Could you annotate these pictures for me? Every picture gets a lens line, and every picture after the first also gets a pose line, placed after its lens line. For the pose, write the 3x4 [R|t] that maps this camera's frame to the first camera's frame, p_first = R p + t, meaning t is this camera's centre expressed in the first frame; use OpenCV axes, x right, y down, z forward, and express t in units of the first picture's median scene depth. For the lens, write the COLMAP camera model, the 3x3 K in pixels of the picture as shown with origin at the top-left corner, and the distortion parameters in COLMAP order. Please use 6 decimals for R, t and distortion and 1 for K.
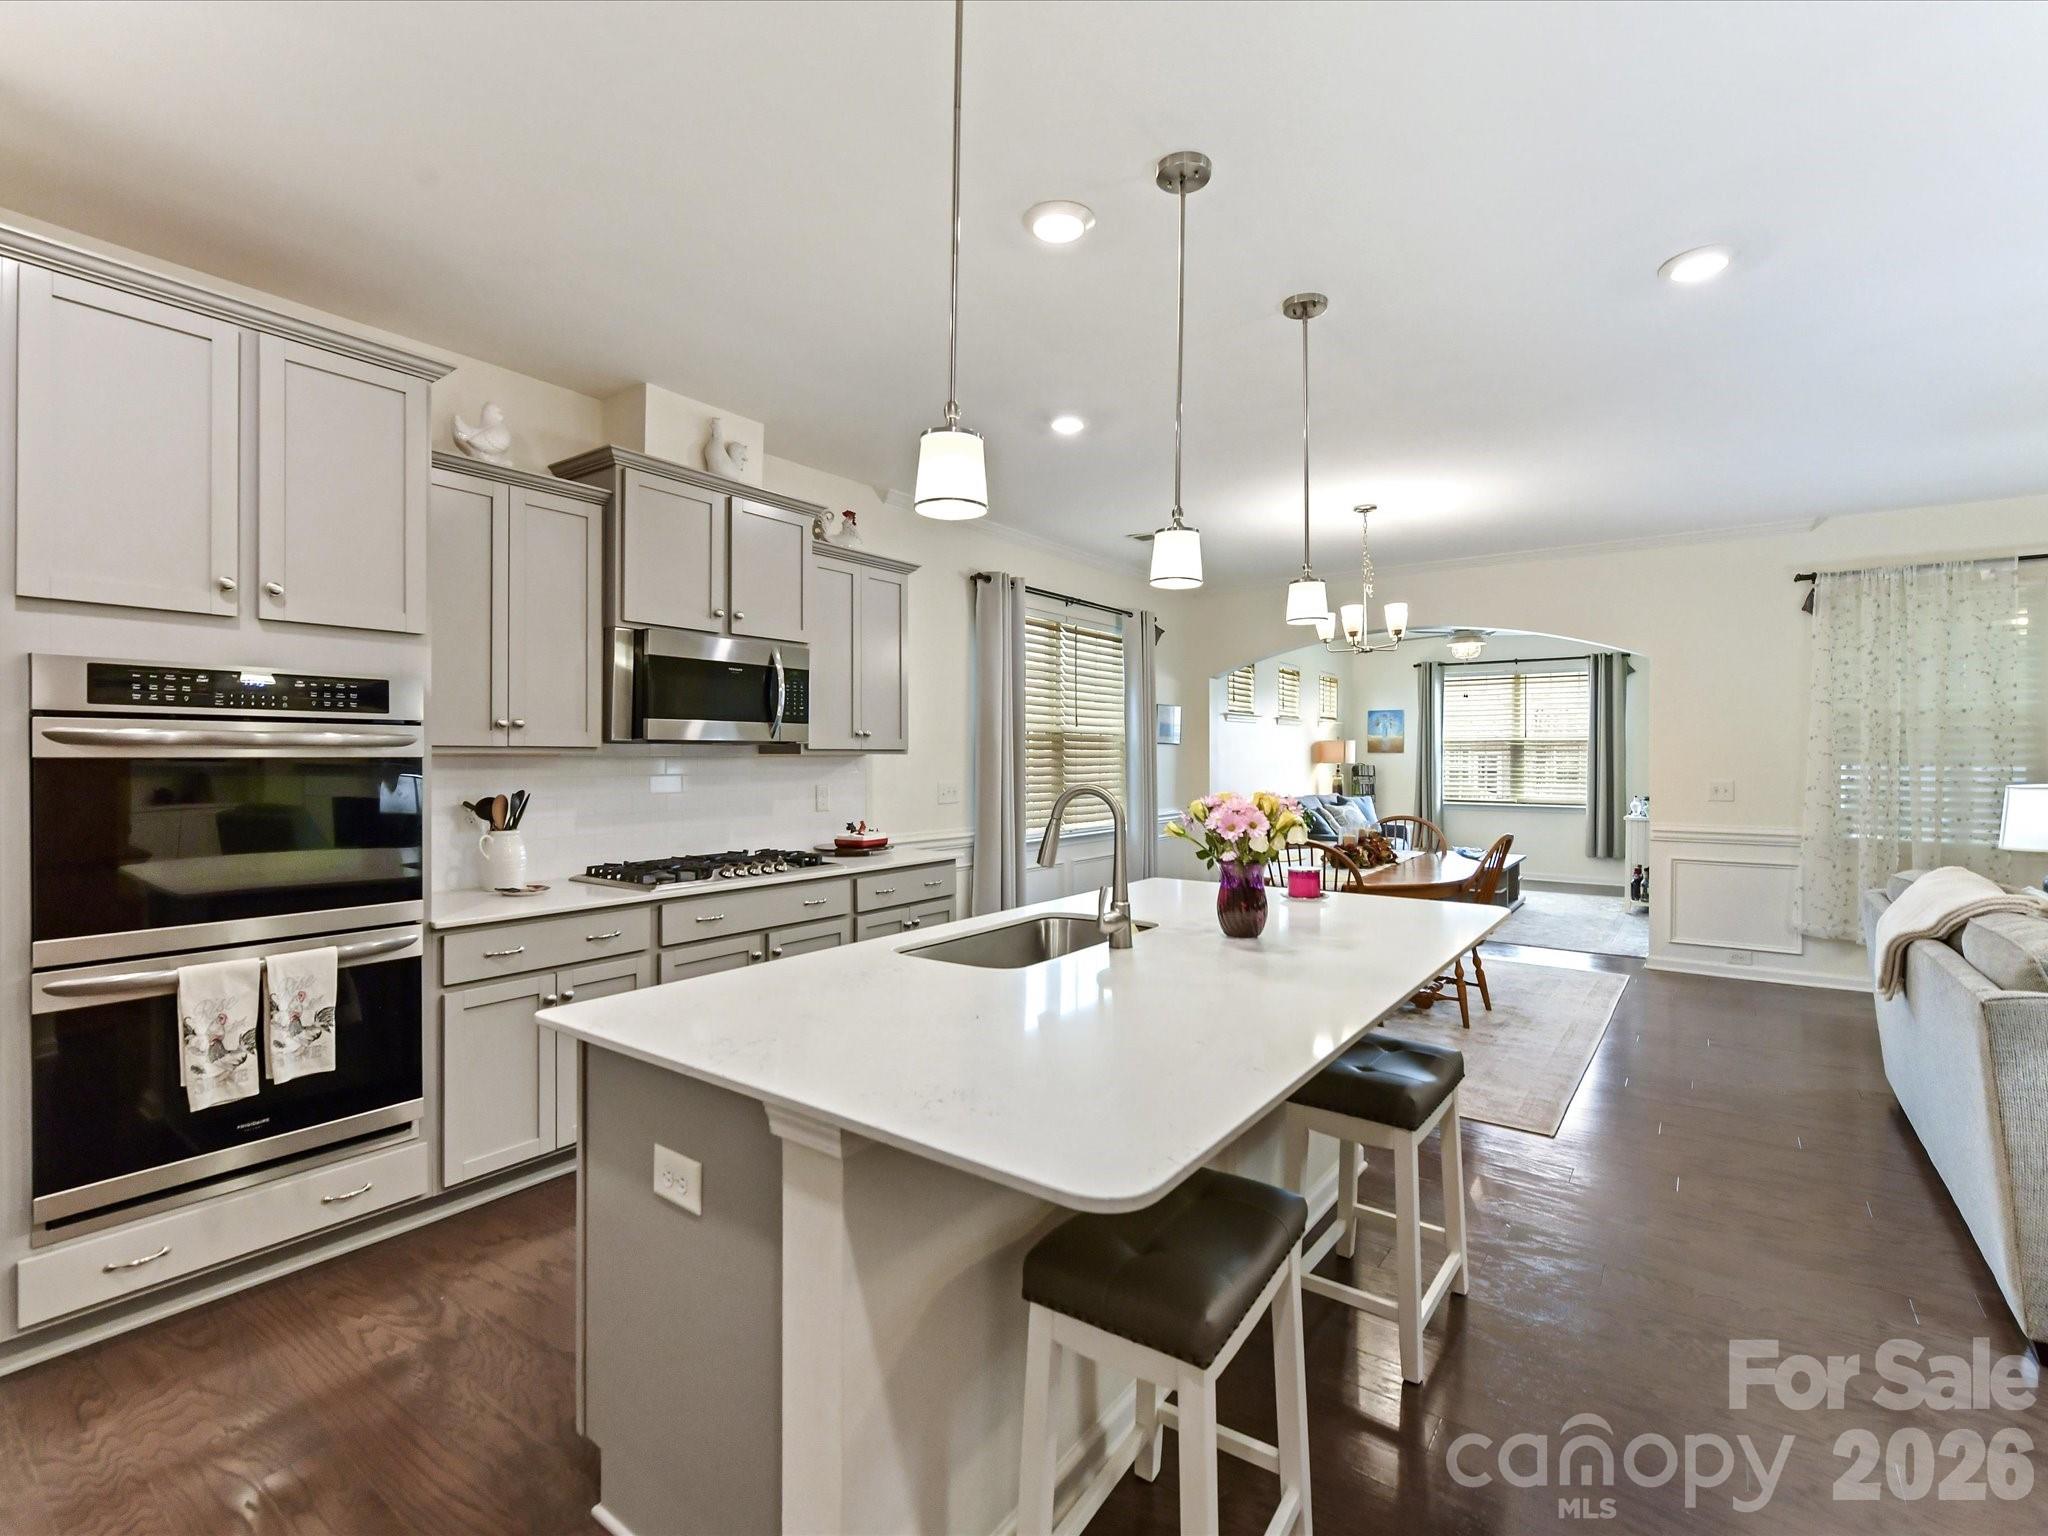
lens RADIAL K [[910.5, 0, 1031.0], [0, 910.5, 754.4], [0, 0, 1]] dist [0.000793, 0.000464]
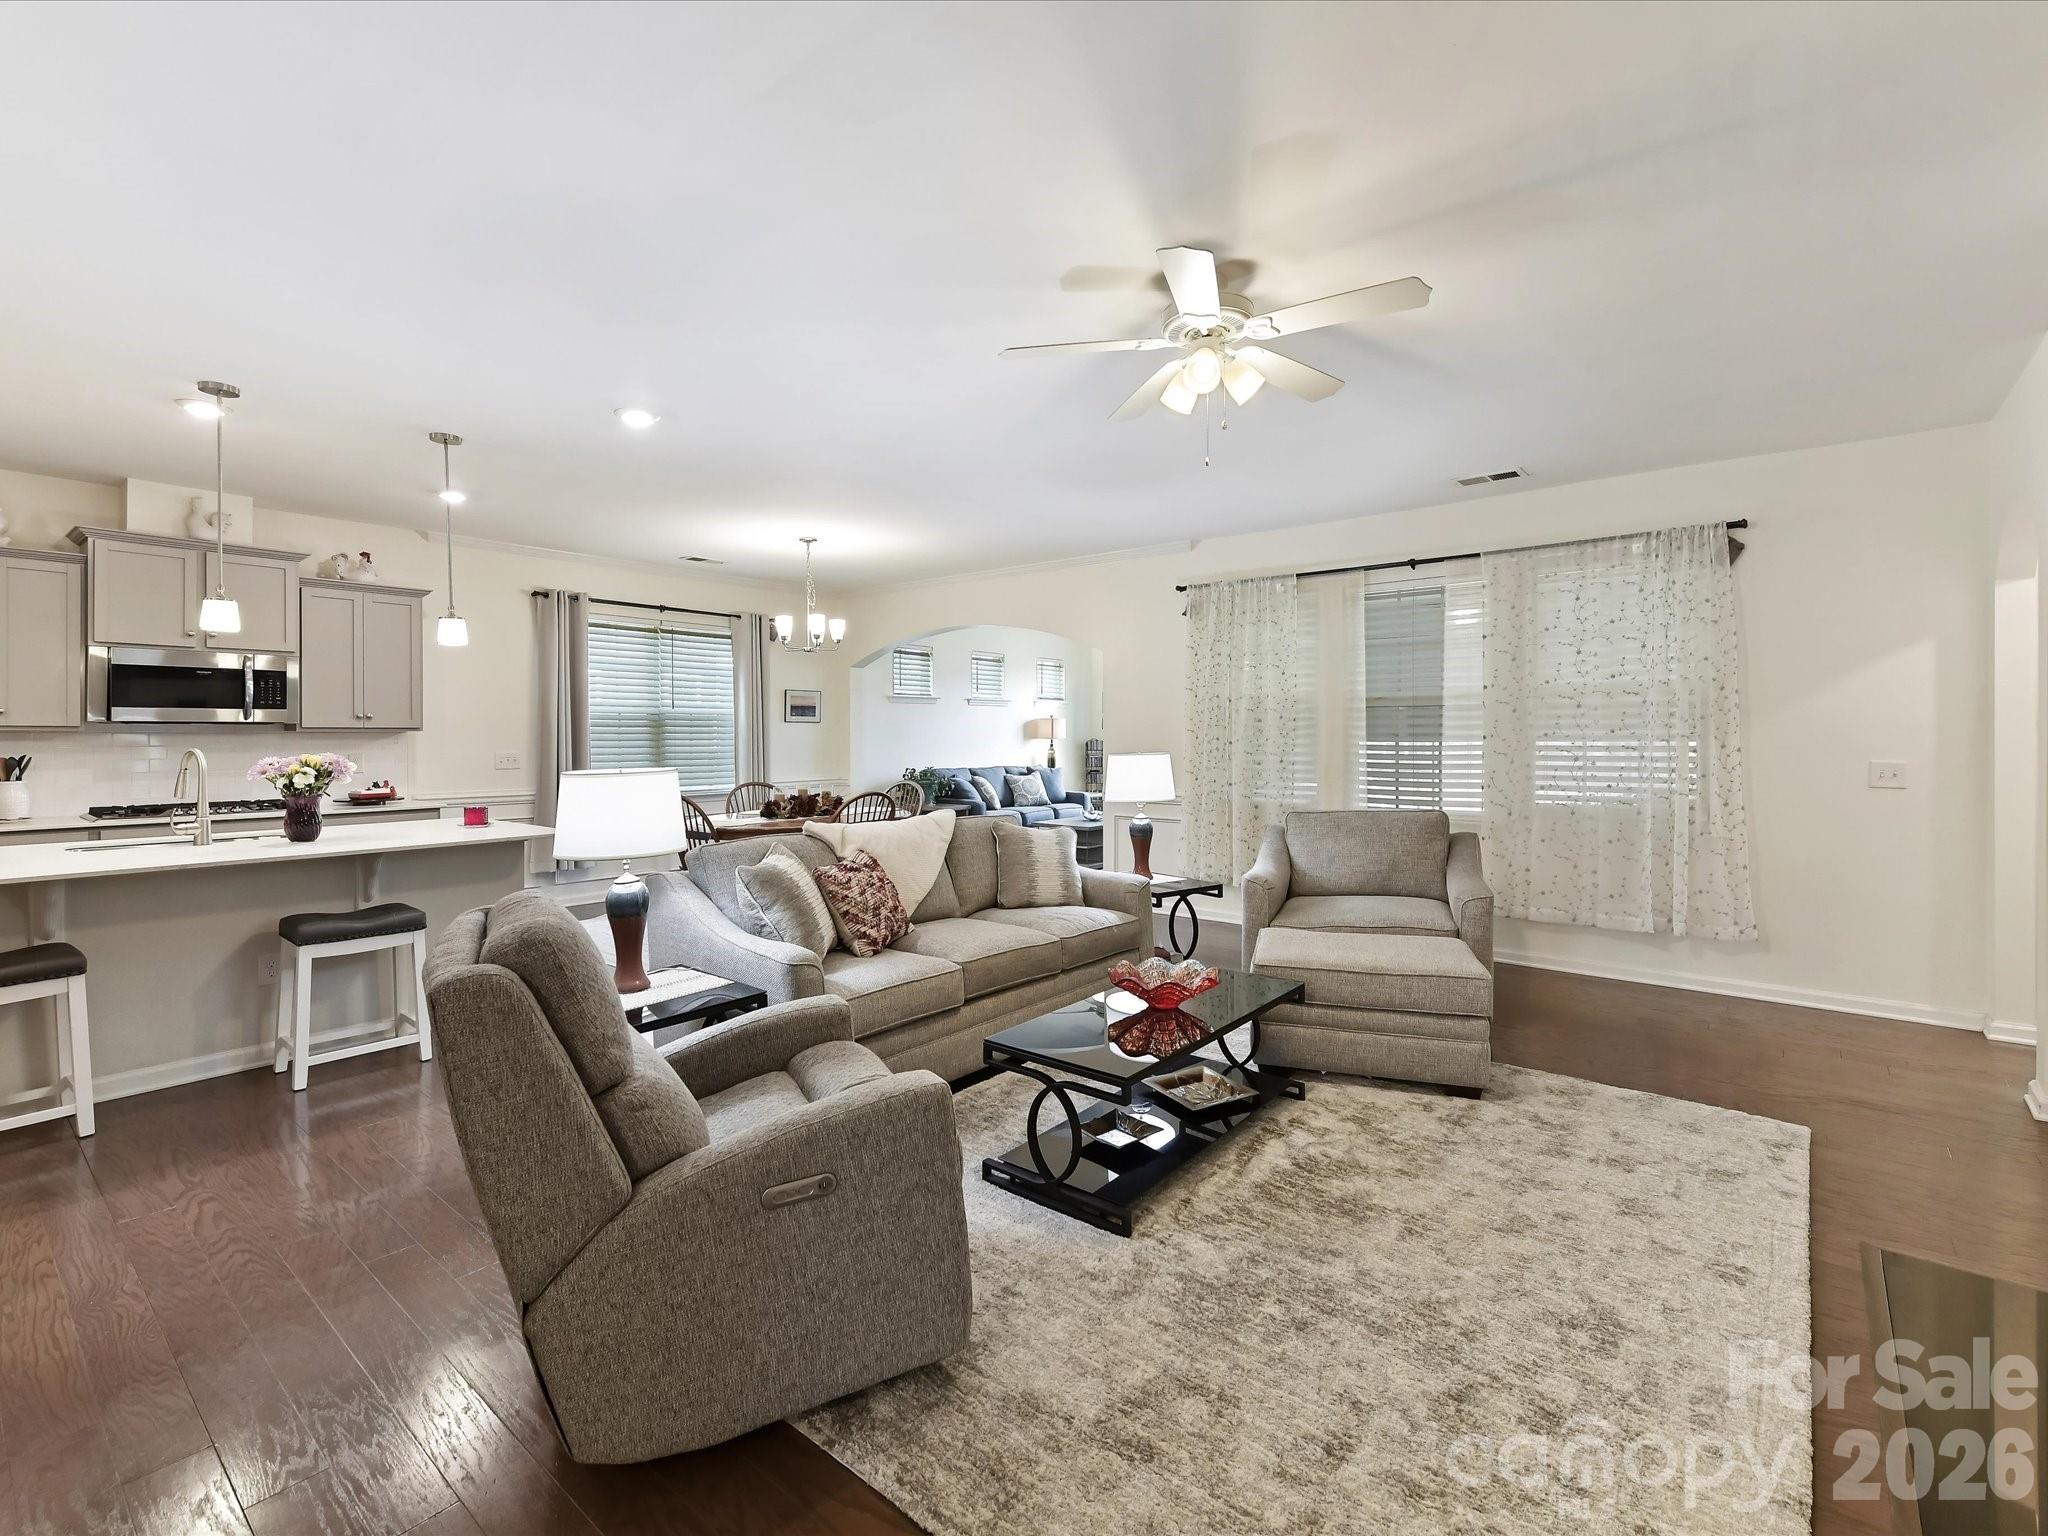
lens RADIAL K [[895.0, 0, 999.1], [0, 895.0, 719.7], [0, 0, 1]] dist [0.002449, 0.000236]
pose [[0.998418, -0.001368, -0.056209, 0.822396], [0.000559, 0.999896, -0.014411, 0.002794], [0.056223, 0.014357, 0.998315, -0.281279]]
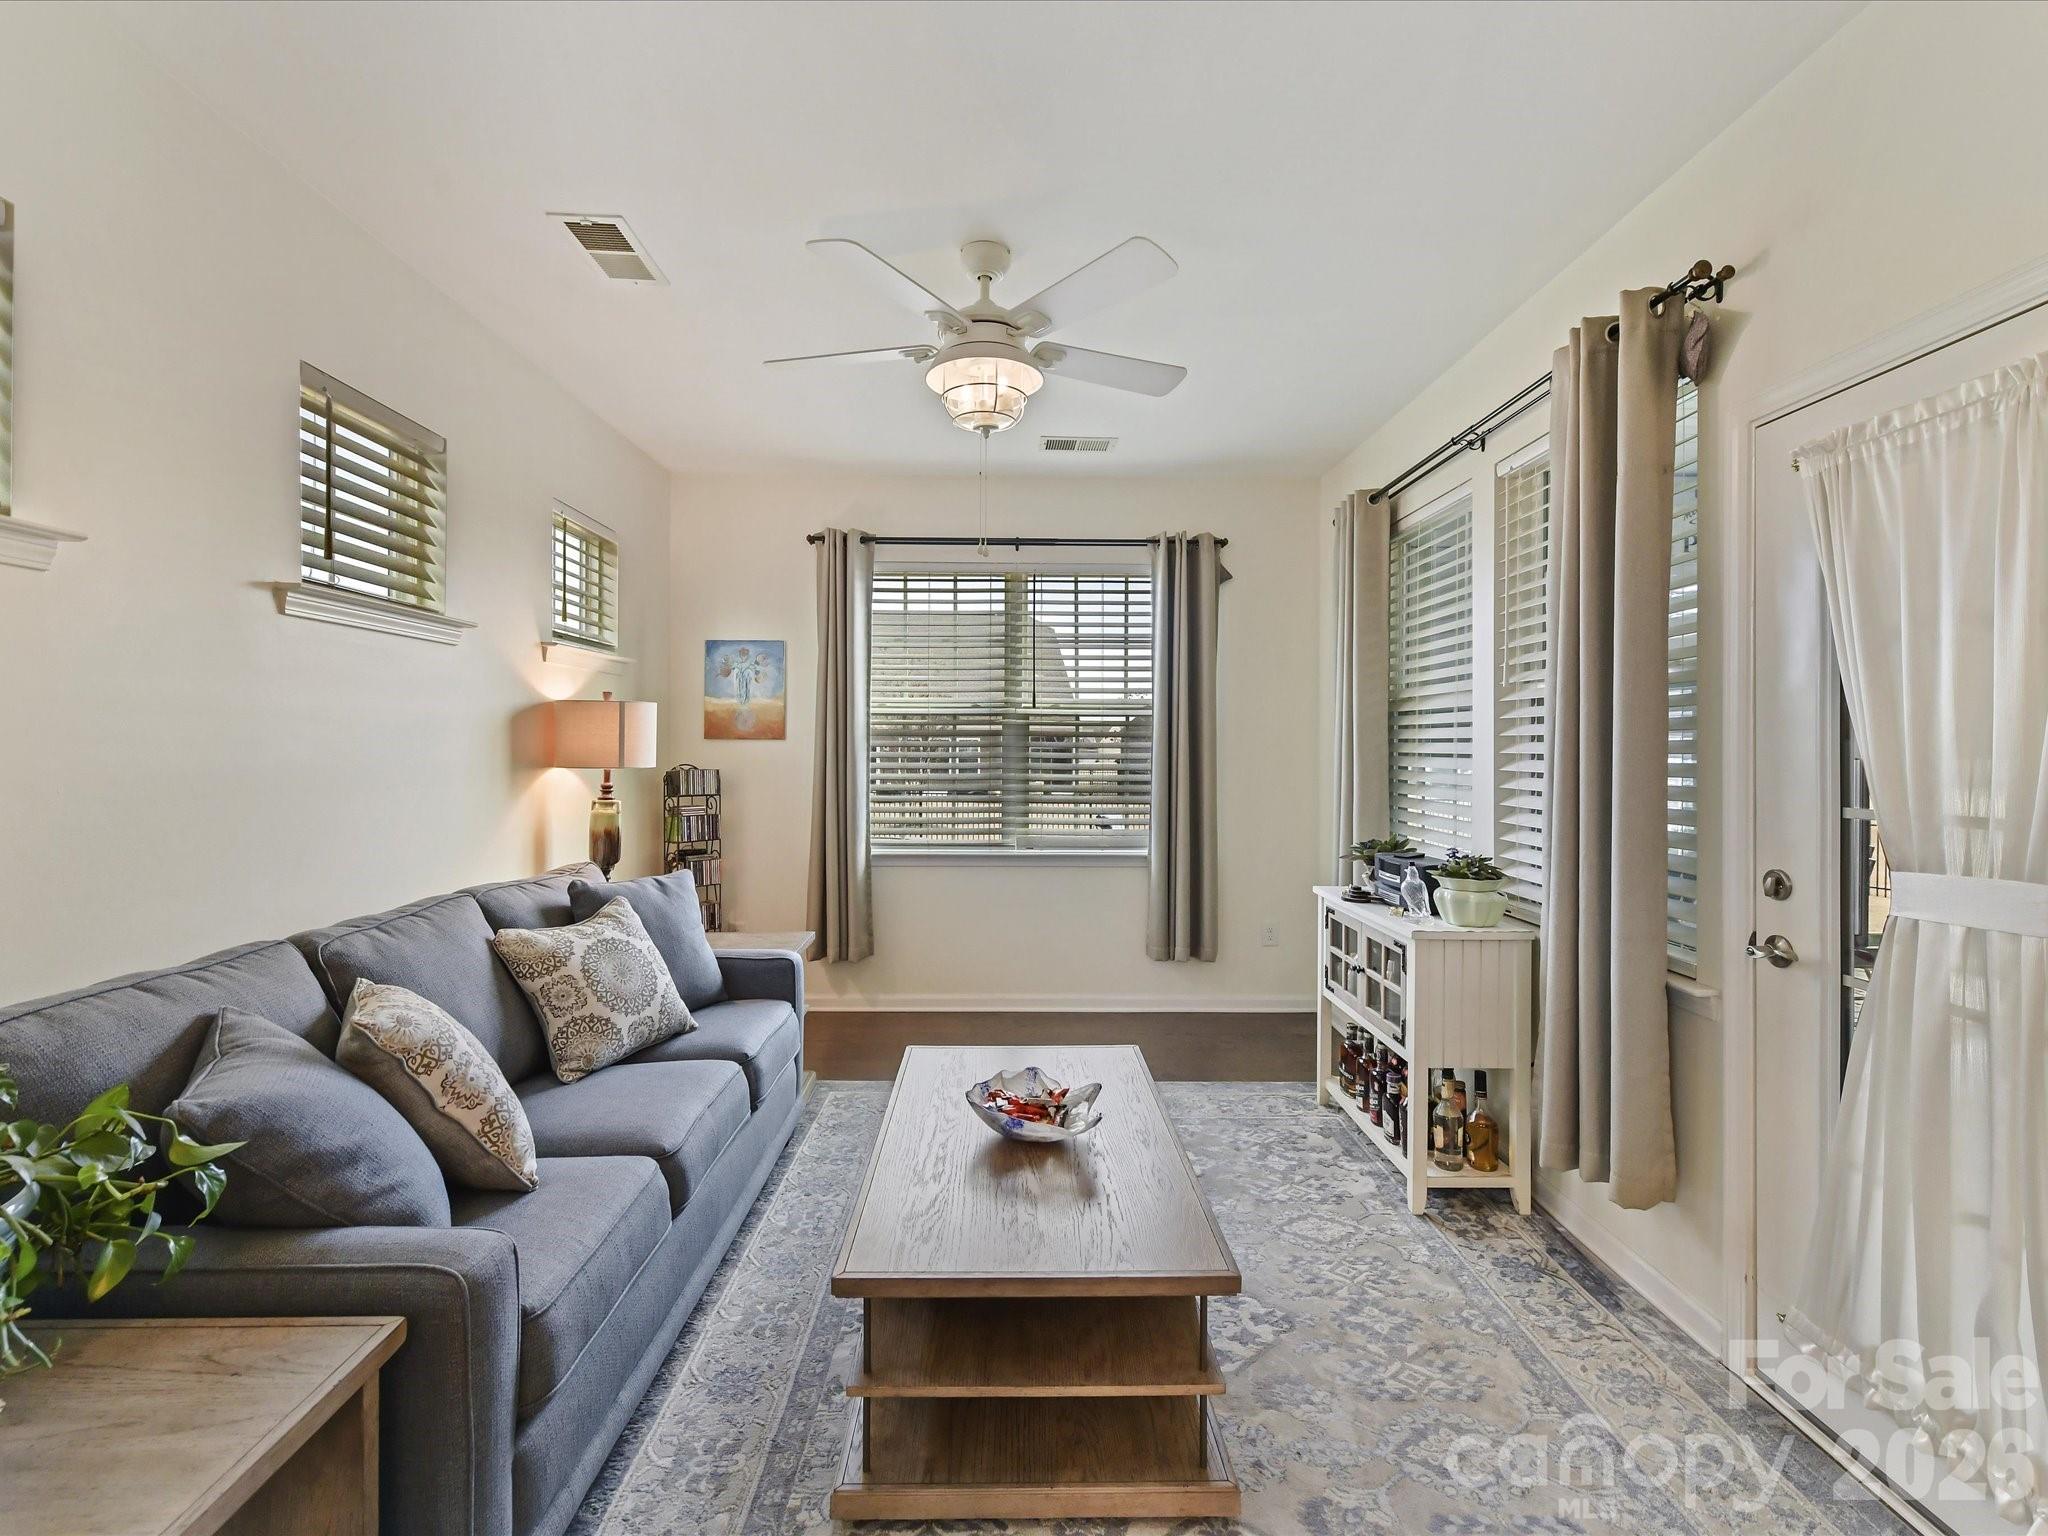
lens RADIAL K [[910.5, 0, 1031.0], [0, 910.5, 754.4], [0, 0, 1]] dist [0.000793, 0.000464]
pose [[0.783333, -0.003822, 0.621591, 0.611727], [-0.001906, 0.999962, 0.008550, 0.002981], [-0.621600, -0.007882, 0.783295, 1.555330]]
